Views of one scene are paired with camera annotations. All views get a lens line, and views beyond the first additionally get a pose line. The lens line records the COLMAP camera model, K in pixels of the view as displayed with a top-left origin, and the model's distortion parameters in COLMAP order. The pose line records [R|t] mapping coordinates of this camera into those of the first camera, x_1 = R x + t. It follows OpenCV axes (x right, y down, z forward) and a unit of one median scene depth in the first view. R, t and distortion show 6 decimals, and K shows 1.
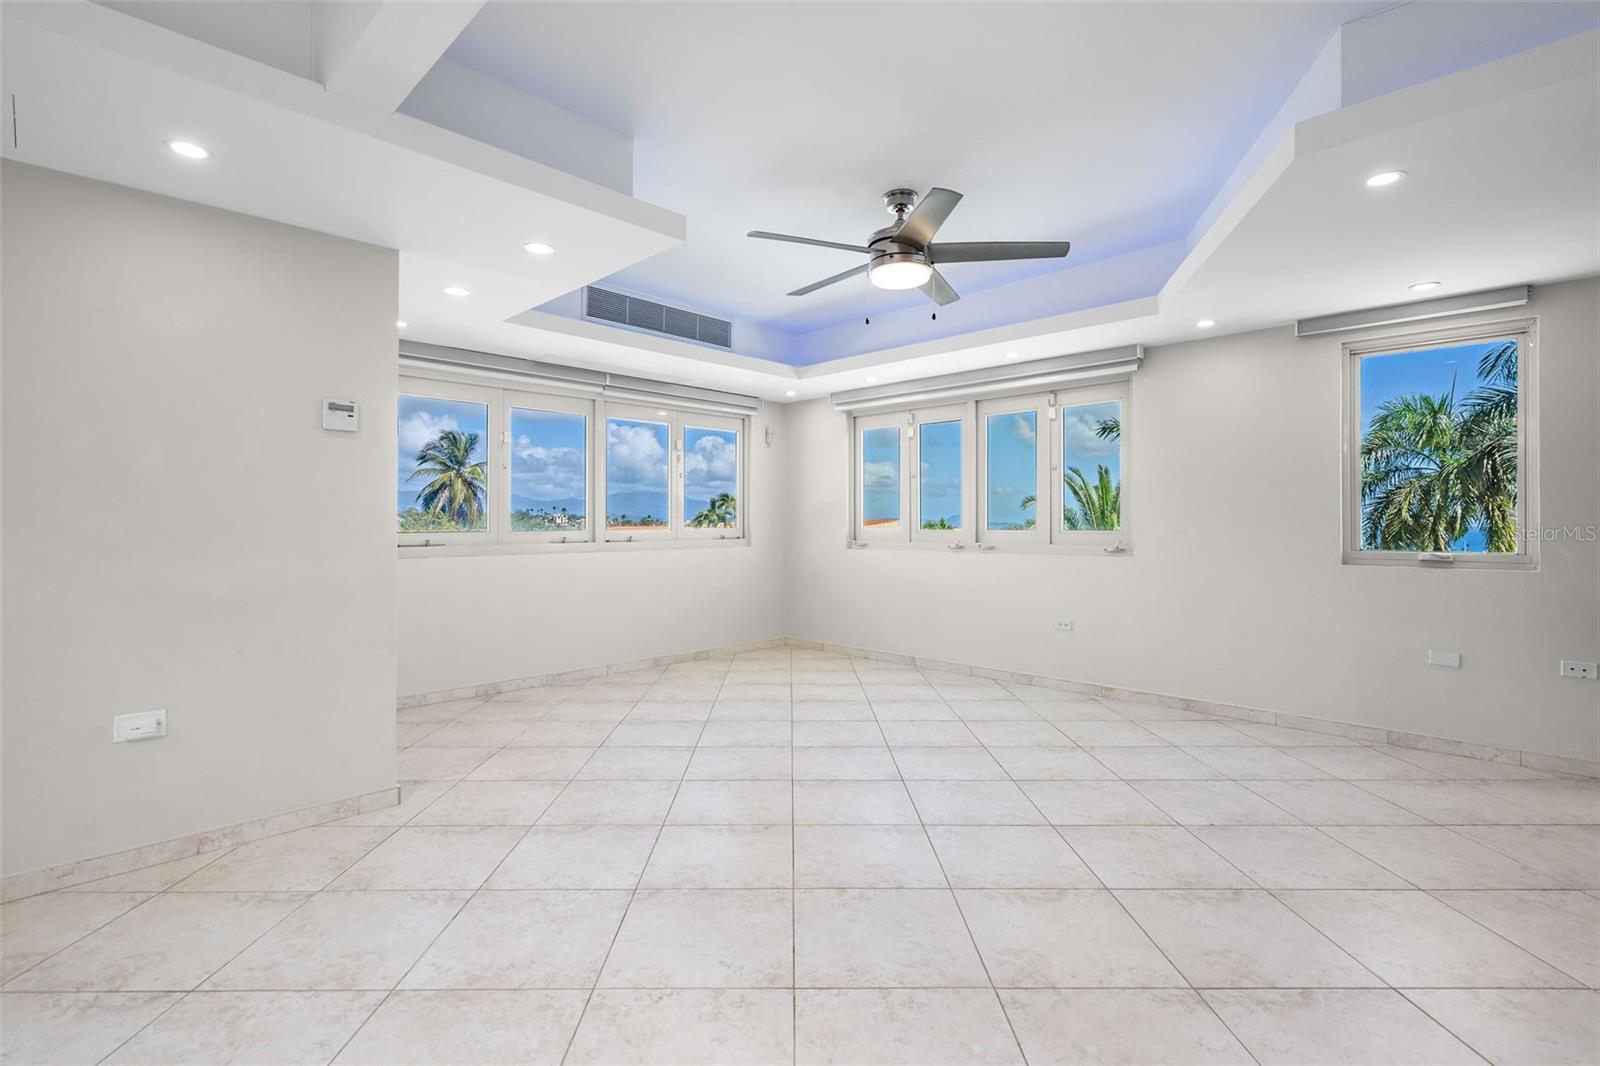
lens RADIAL K [[737.1, 0, 792.6], [0, 737.1, 519.2], [0, 0, 1]] dist [0.002312, 0.000019]
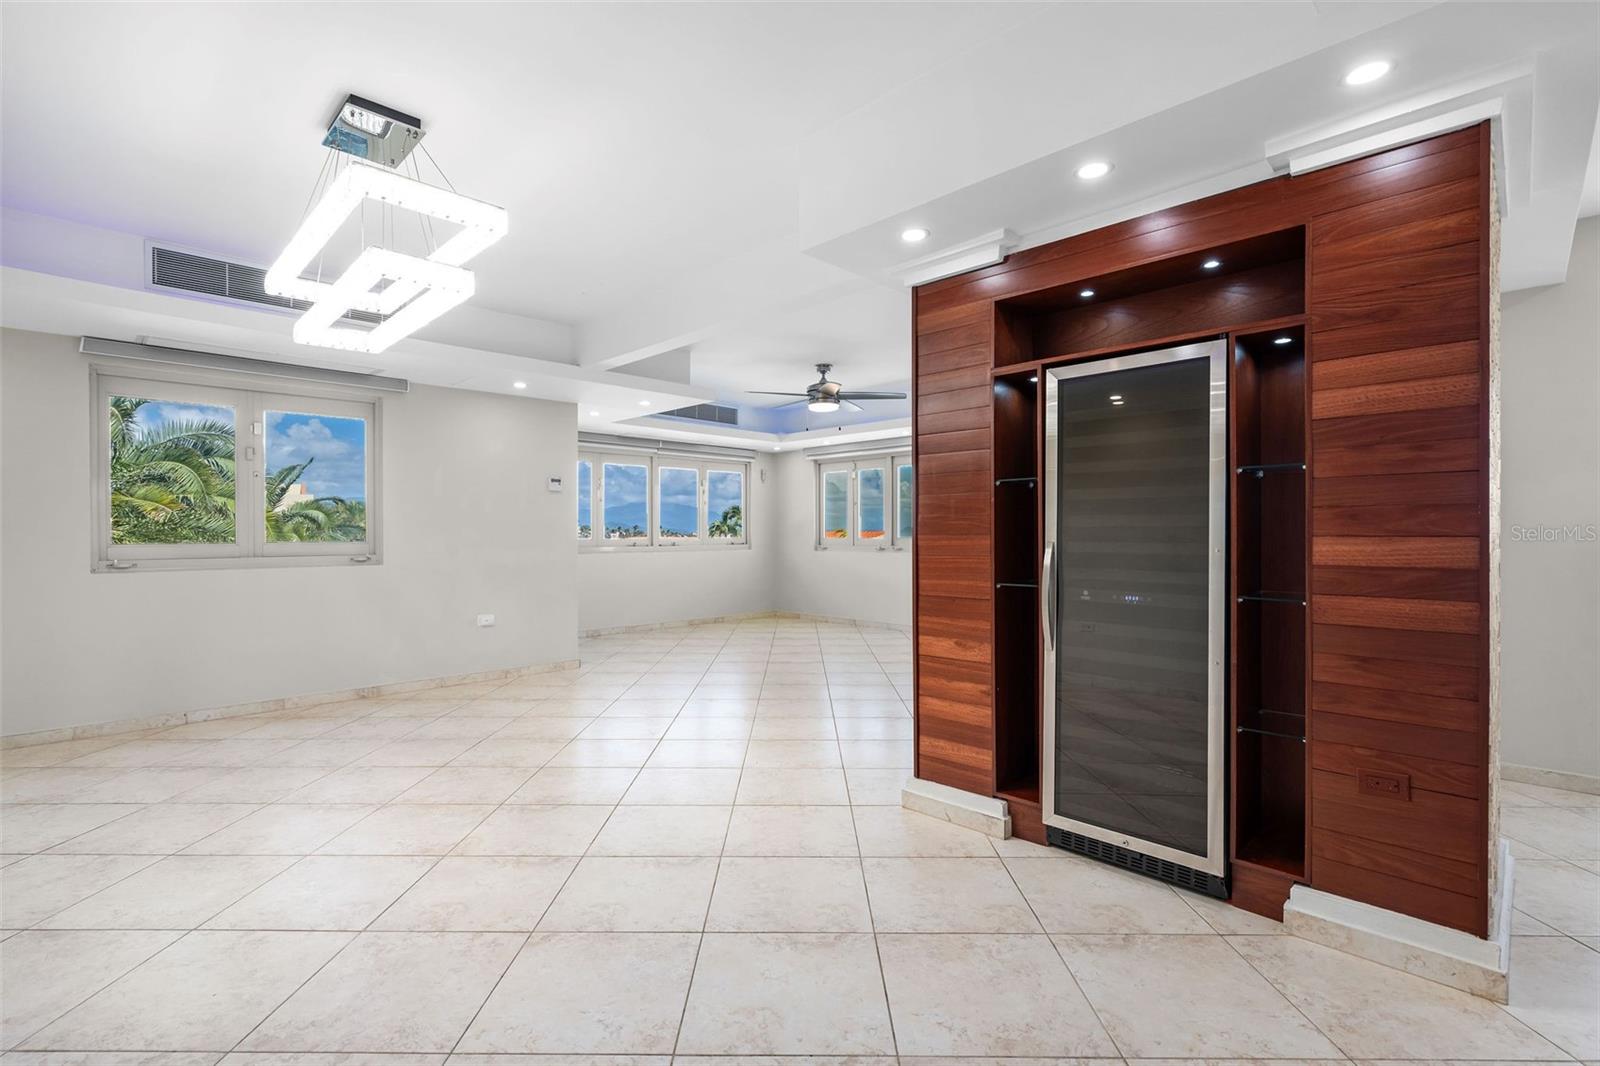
lens RADIAL K [[728.2, 0, 793.9], [0, 728.2, 535.6], [0, 0, 1]] dist [0.000186, 0.000507]
pose [[0.999946, -0.001563, -0.010306, 0.056034], [0.001648, 0.999964, 0.008279, -0.003910], [0.010292, -0.008295, 0.999913, -0.595236]]
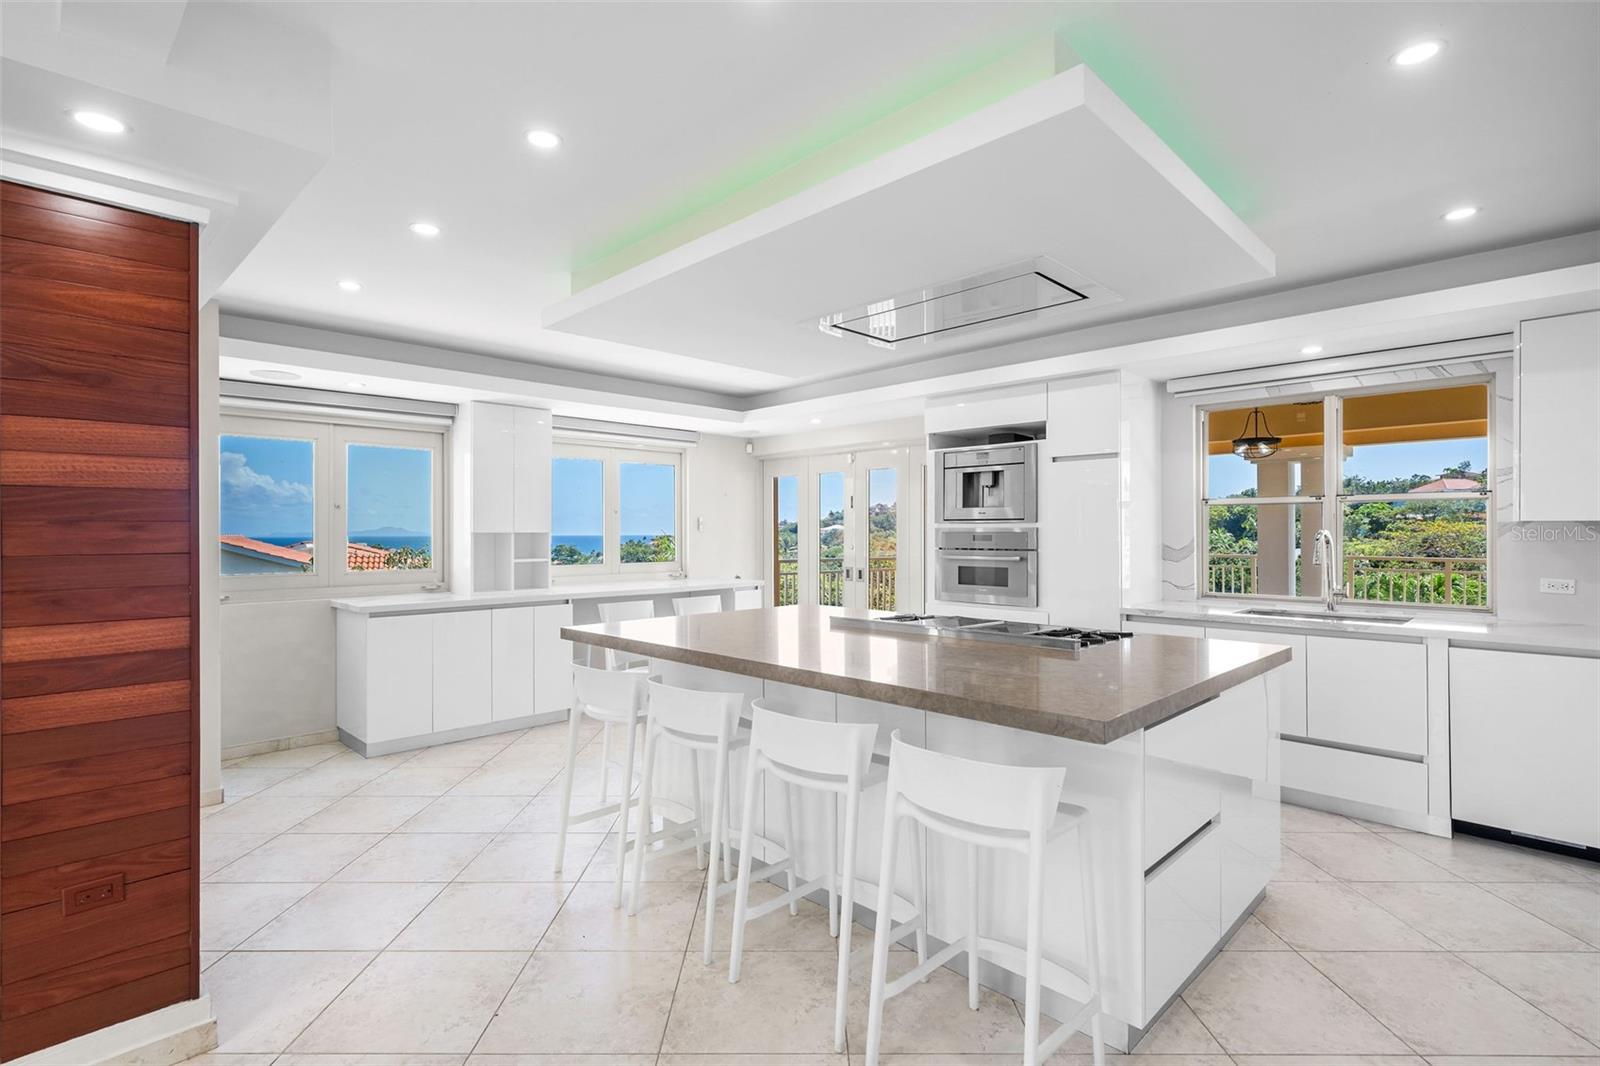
lens RADIAL K [[771.5, 0, 793.1], [0, 771.5, 533.4], [0, 0, 1]] dist [0.000764, 0.000876]
pose [[0.009227, -0.002483, 0.999954, -0.001801], [-0.001846, 0.999995, 0.002501, -0.042175], [-0.999956, -0.001869, 0.009222, -0.549513]]
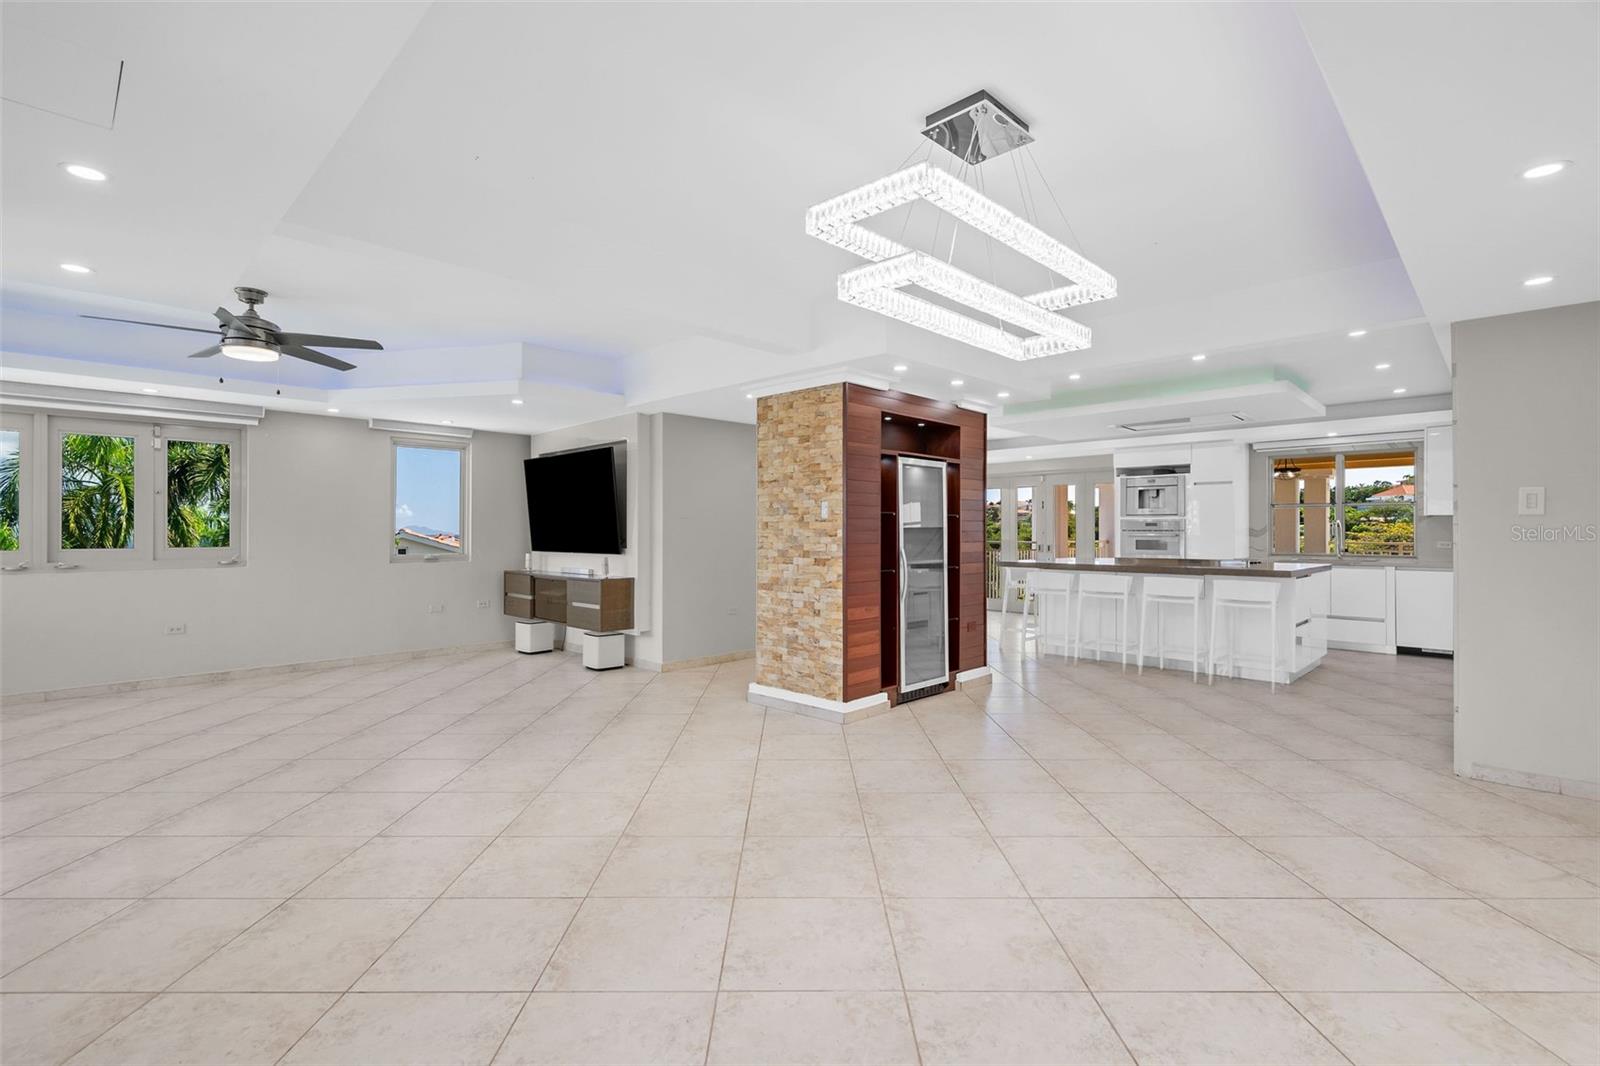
lens RADIAL K [[725.6, 0, 797.4], [0, 725.6, 535.6], [0, 0, 1]] dist [0.000721, 0.000579]
pose [[0.004761, -0.004540, 0.999978, -0.713209], [-0.005403, 0.999975, 0.004566, -0.013086], [-0.999974, -0.005424, 0.004736, 0.021050]]
